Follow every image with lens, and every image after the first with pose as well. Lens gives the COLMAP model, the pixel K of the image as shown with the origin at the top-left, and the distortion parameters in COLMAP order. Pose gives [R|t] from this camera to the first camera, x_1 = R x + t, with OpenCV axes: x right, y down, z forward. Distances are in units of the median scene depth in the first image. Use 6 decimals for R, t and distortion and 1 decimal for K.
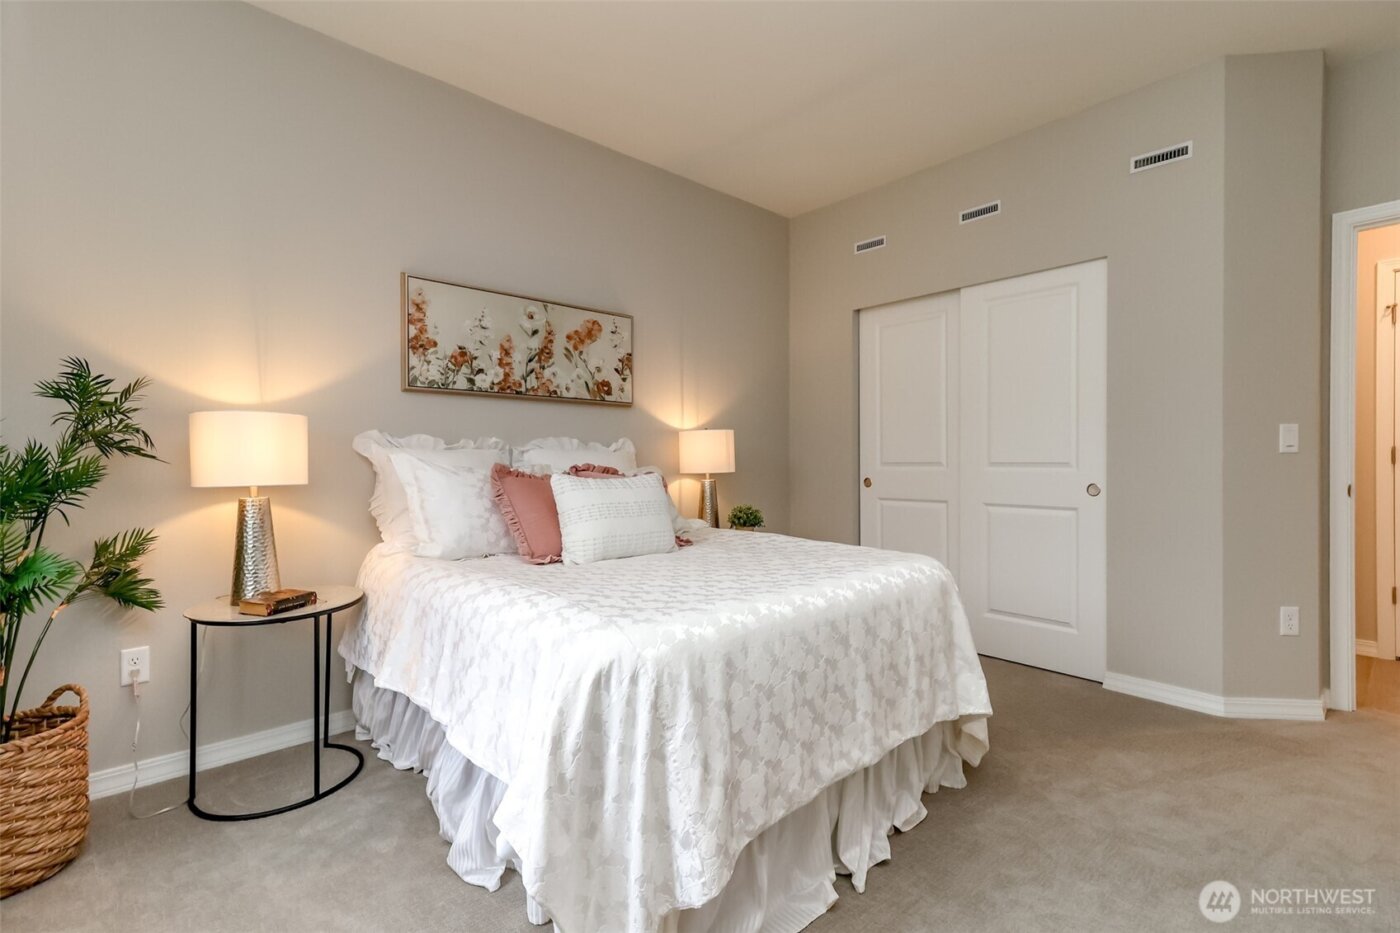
lens RADIAL K [[631.3, 0, 687.6], [0, 631.3, 460.8], [0, 0, 1]] dist [0.017537, -0.001684]
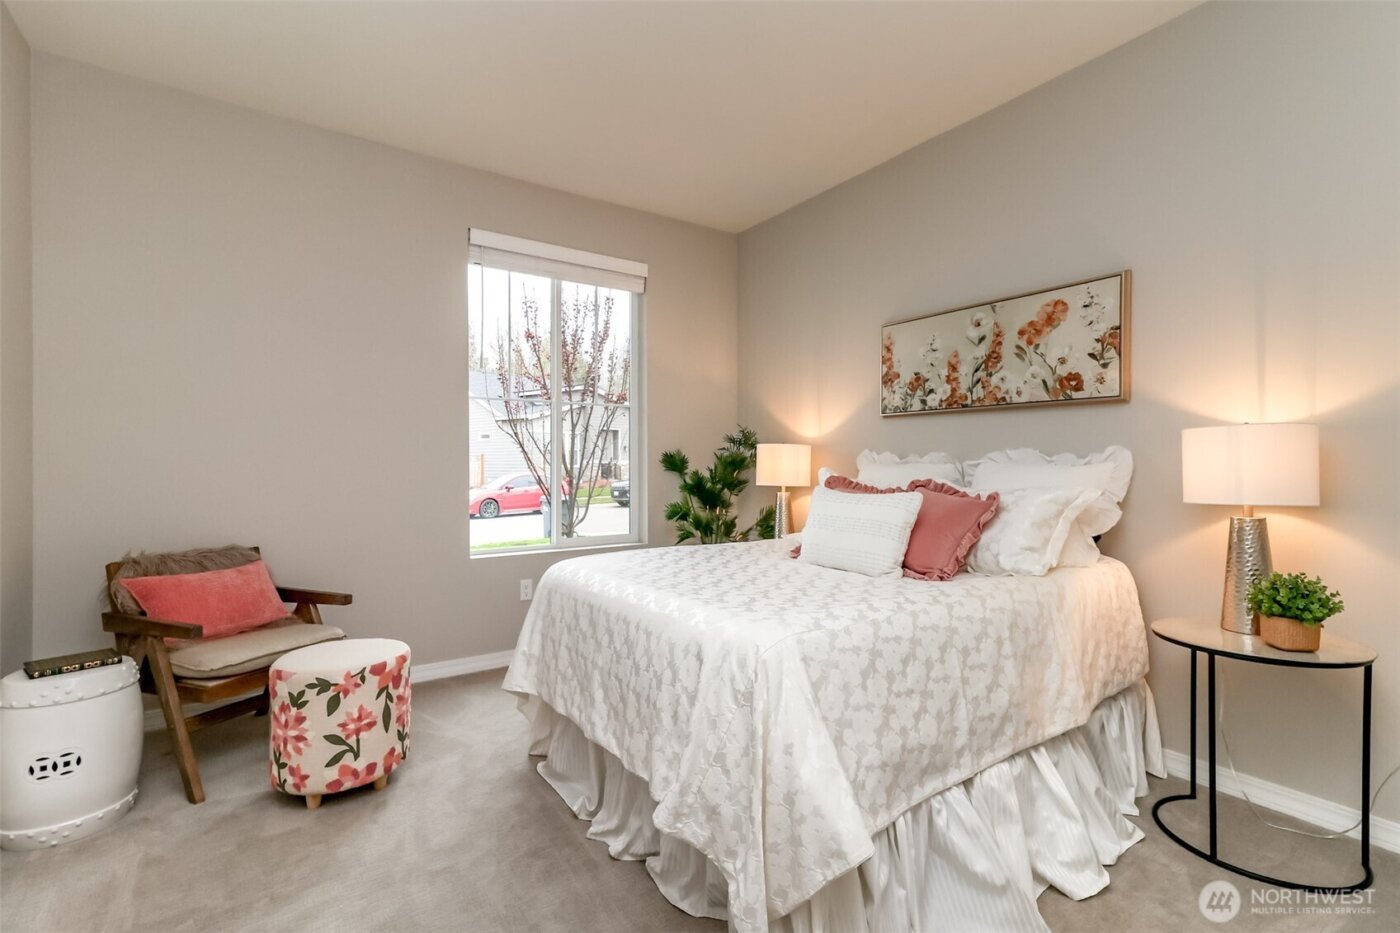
lens RADIAL K [[631.3, 0, 688.6], [0, 631.3, 465.4], [0, 0, 1]] dist [0.017537, -0.001684]
pose [[-0.131532, -0.005469, -0.991297, 0.746136], [-0.017277, 0.999846, -0.003223, -0.004518], [0.991161, 0.016703, -0.131606, 0.688346]]
